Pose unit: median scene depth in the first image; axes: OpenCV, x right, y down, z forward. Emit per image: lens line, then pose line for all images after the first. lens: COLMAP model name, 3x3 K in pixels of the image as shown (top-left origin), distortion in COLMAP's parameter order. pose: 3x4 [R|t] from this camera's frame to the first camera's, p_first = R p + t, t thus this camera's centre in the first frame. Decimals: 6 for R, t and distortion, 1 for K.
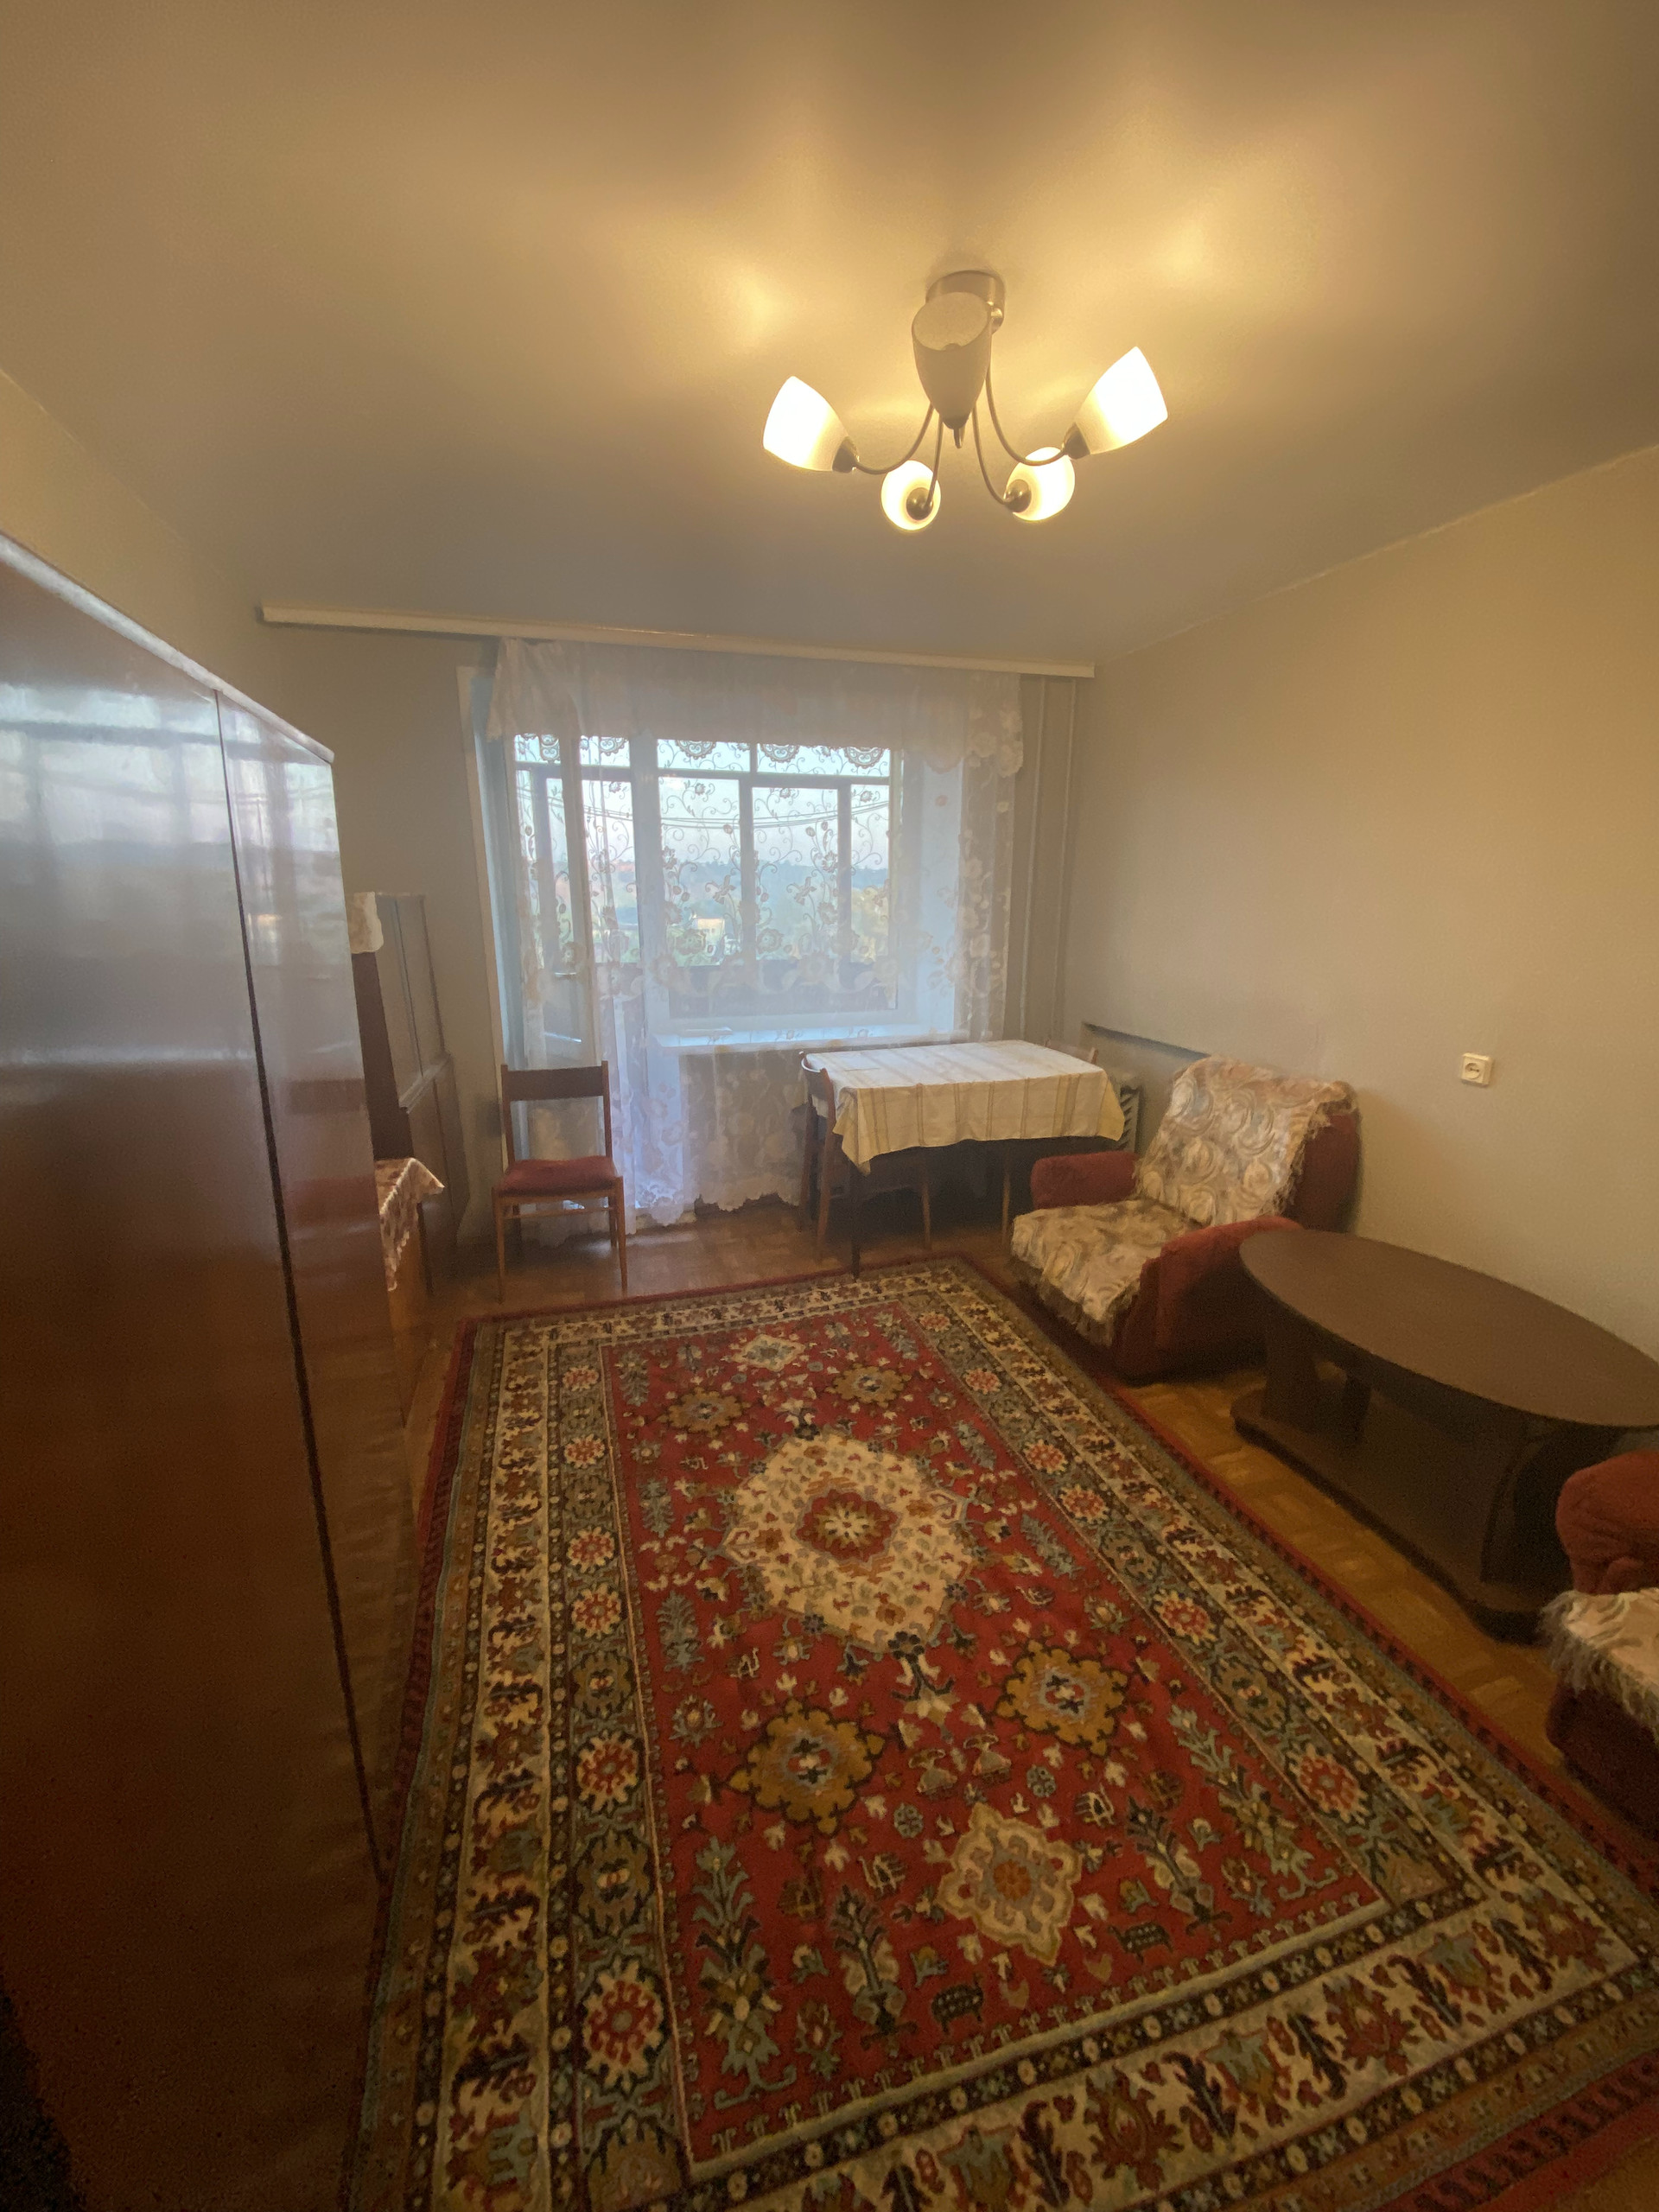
lens RADIAL K [[888.1, 0, 830.1], [0, 888.1, 1110.0], [0, 0, 1]] dist [-0.015440, -0.006993]
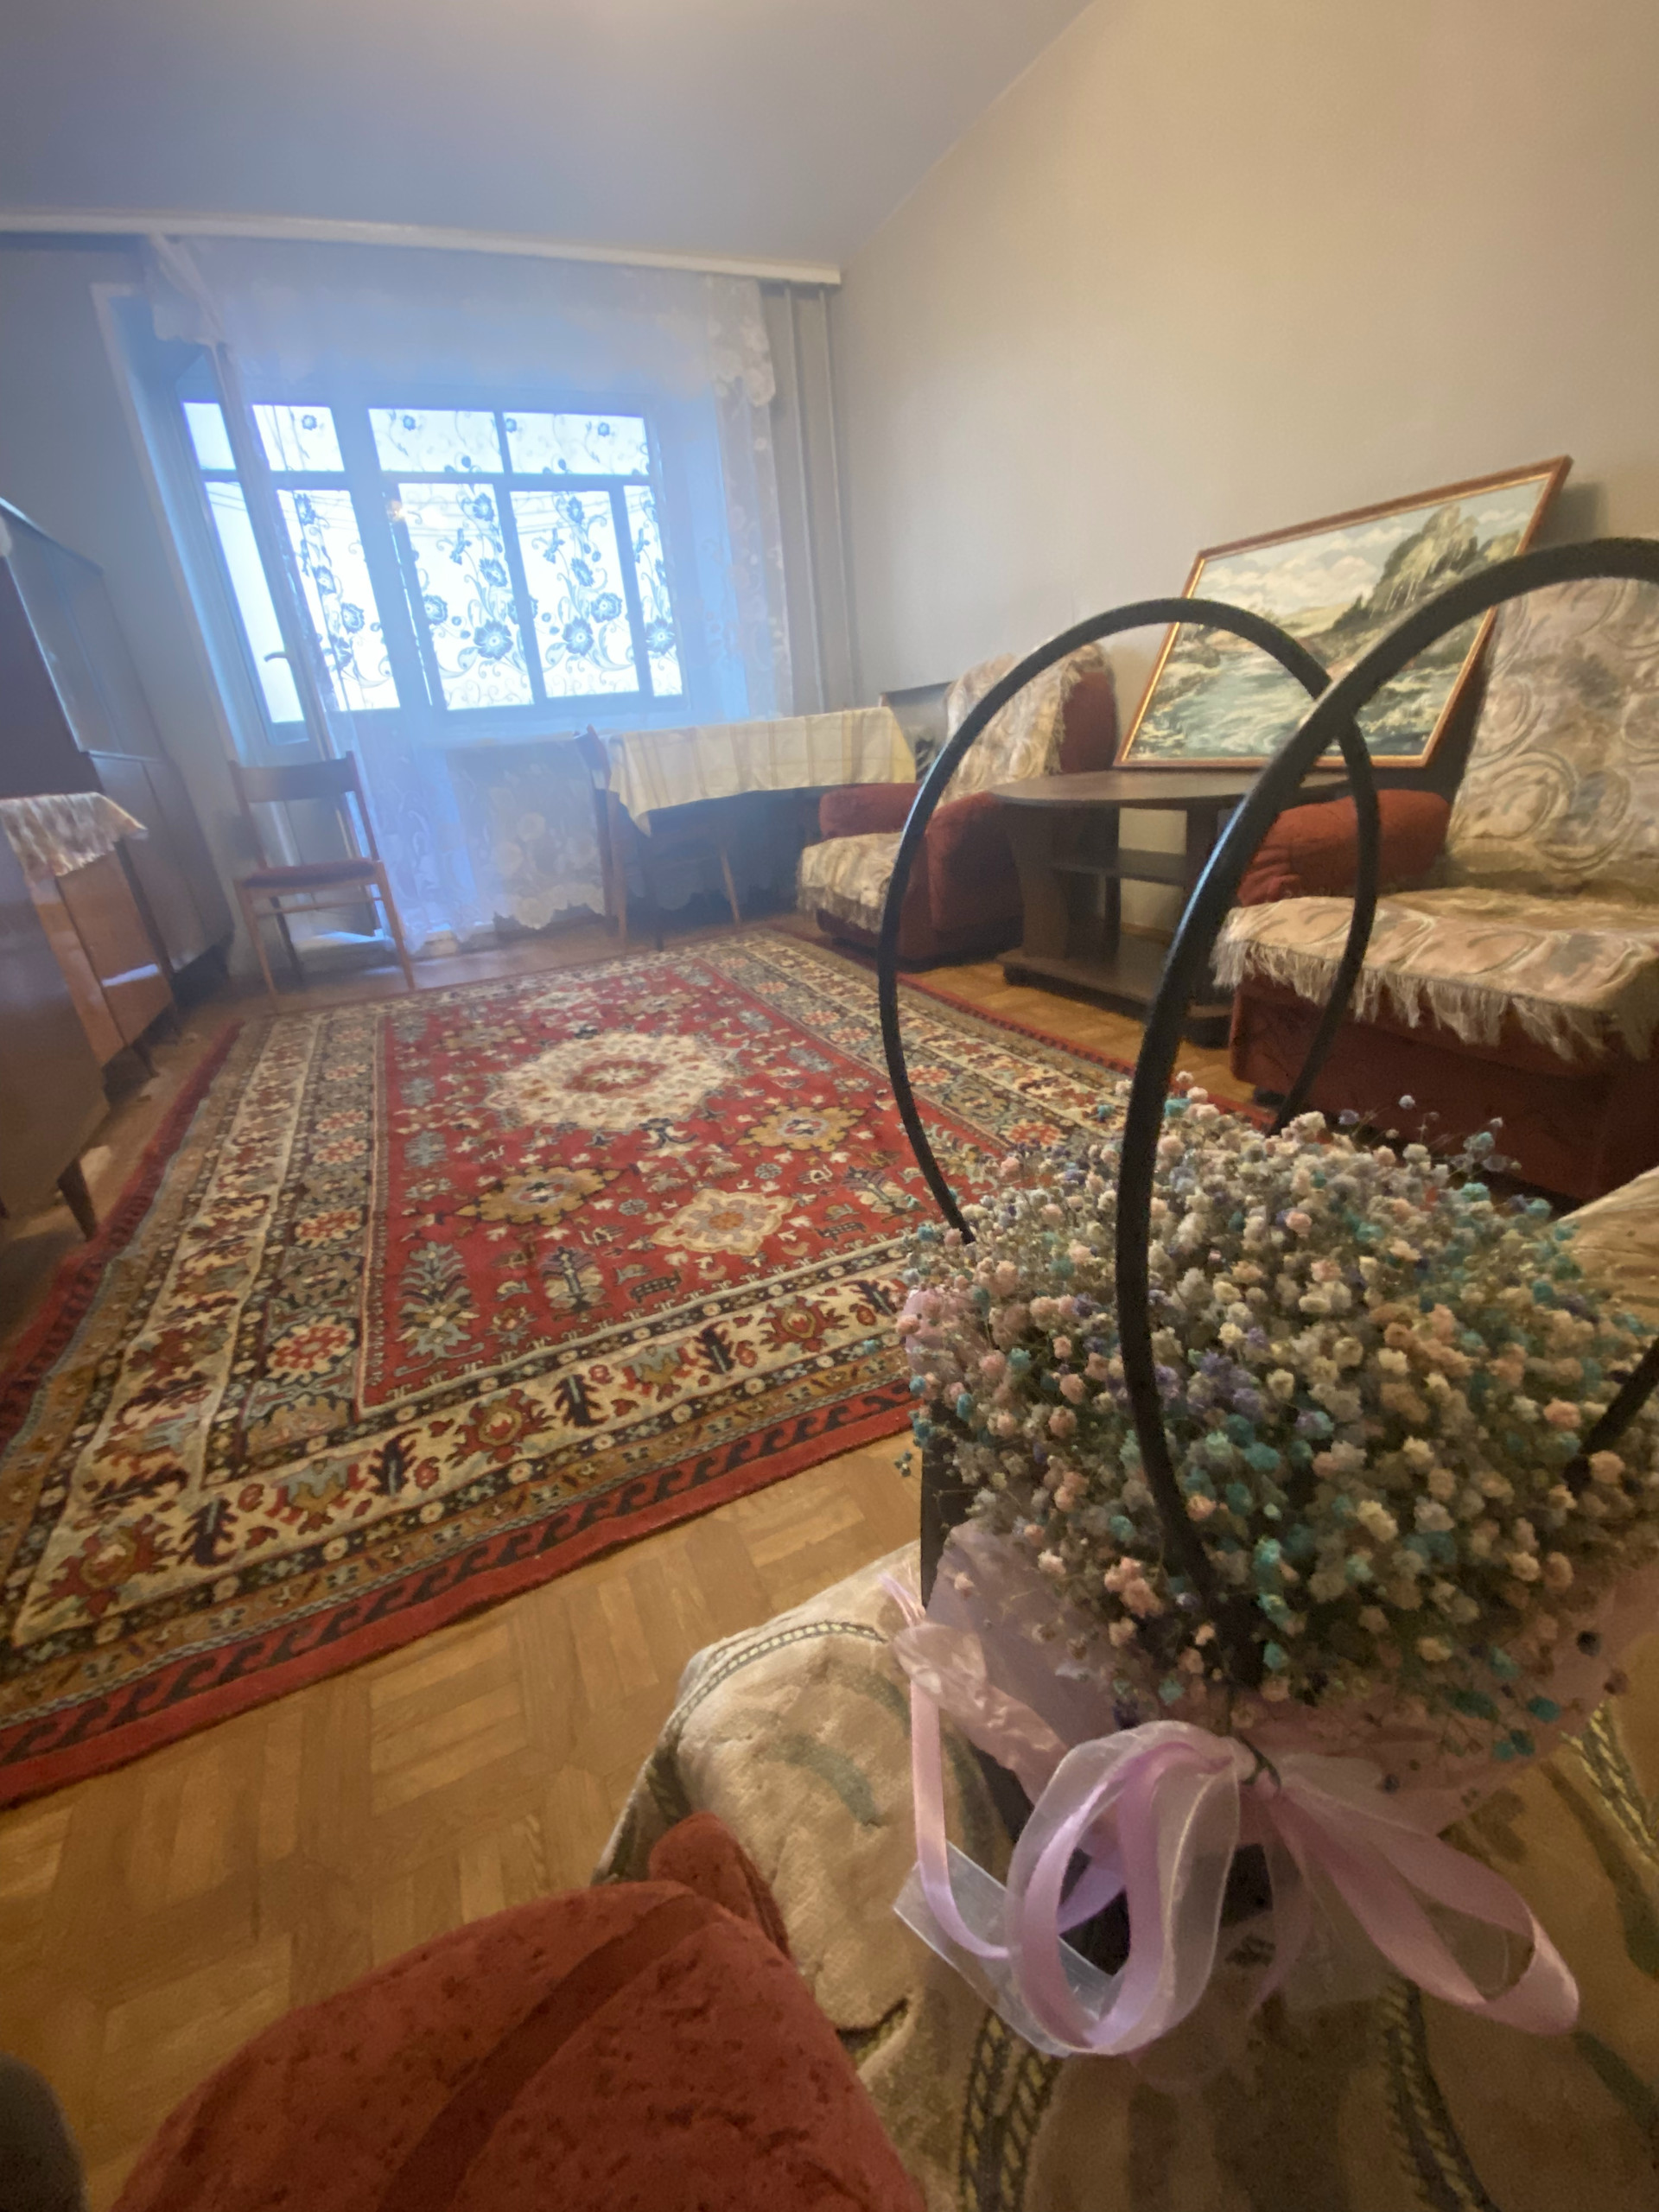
lens RADIAL K [[888.1, 0, 865.1], [0, 888.1, 1122.6], [0, 0, 1]] dist [-0.015440, -0.006993]
pose [[0.983488, -0.127509, 0.128424, 0.135255], [0.107810, 0.982769, 0.150139, 0.336697], [-0.145355, -0.133815, 0.980289, -0.023666]]
